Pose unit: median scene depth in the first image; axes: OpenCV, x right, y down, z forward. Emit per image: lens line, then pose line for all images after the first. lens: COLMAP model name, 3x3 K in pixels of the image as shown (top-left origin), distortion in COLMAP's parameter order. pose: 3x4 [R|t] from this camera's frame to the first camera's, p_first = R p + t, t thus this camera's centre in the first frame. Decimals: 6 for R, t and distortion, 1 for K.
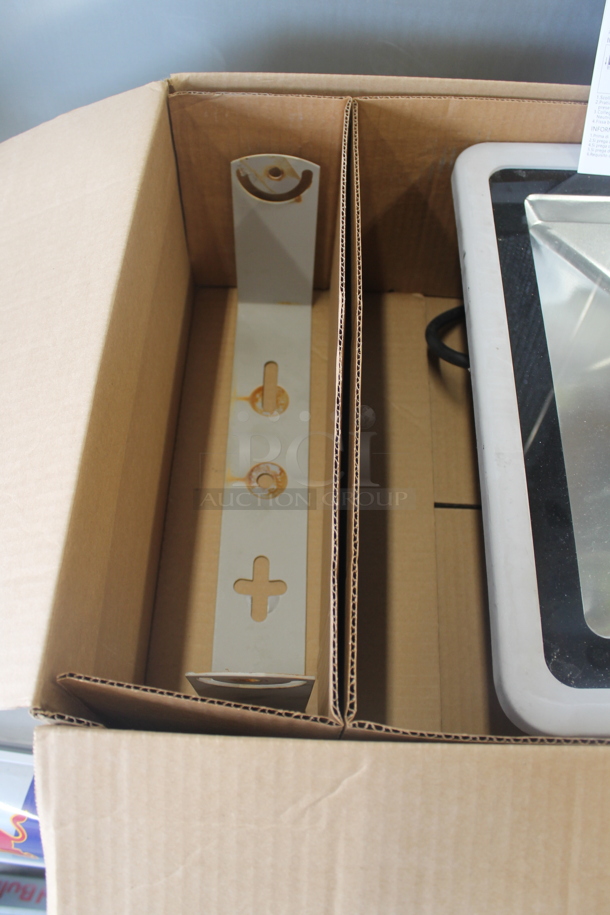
lens RADIAL K [[776.3, 0, 305.0], [0, 776.3, 457.5], [0, 0, 1]] dist [-0.167464, 0.138167]
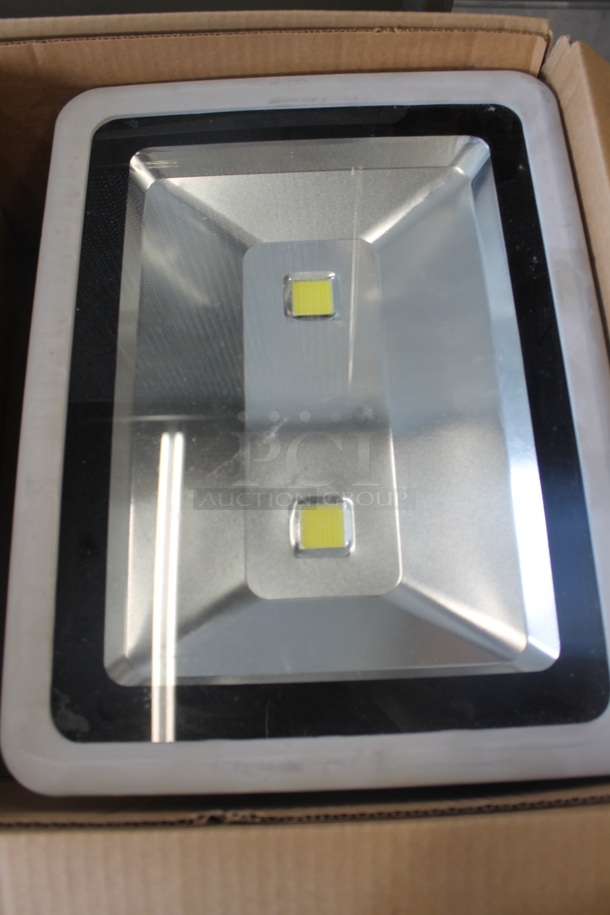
lens RADIAL K [[776.3, 0, 305.0], [0, 776.3, 457.5], [0, 0, 1]] dist [-0.167464, 0.138167]
pose [[0.997816, -0.062271, 0.022025, 0.456550], [0.058035, 0.985764, 0.157803, -0.127277], [-0.031538, -0.156180, 0.987225, 0.081978]]
